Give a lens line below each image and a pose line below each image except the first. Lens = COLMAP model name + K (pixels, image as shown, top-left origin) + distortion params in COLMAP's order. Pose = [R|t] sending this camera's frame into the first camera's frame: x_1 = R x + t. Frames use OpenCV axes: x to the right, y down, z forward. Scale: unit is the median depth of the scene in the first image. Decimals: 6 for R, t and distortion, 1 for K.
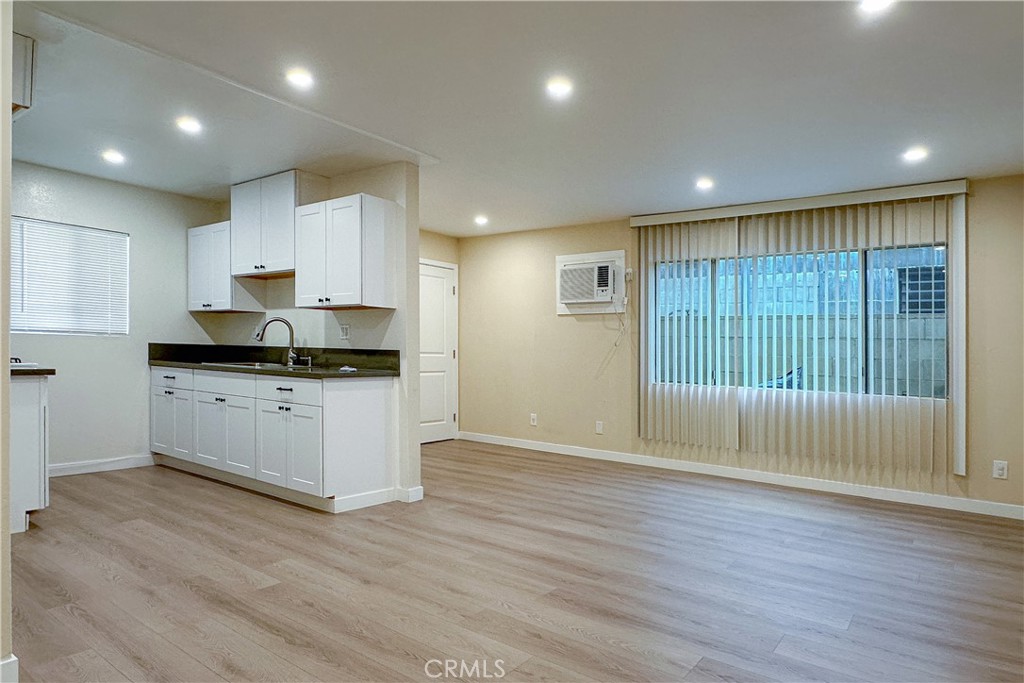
lens RADIAL K [[623.0, 0, 510.1], [0, 623.0, 341.5], [0, 0, 1]] dist [-0.000916, 0.000557]
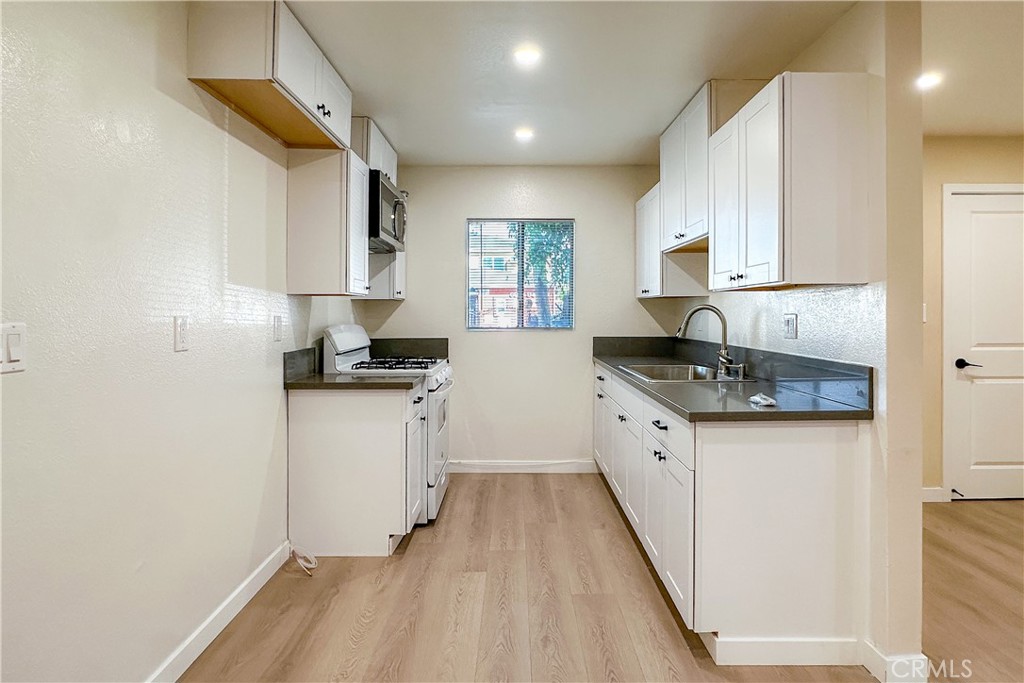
lens RADIAL K [[559.8, 0, 523.8], [0, 559.8, 328.8], [0, 0, 1]] dist [-0.023319, -0.000727]
pose [[0.605613, -0.004443, -0.795747, 0.005720], [0.032962, 0.999266, 0.019507, -0.037866], [0.795076, -0.038043, 0.605315, 0.576085]]
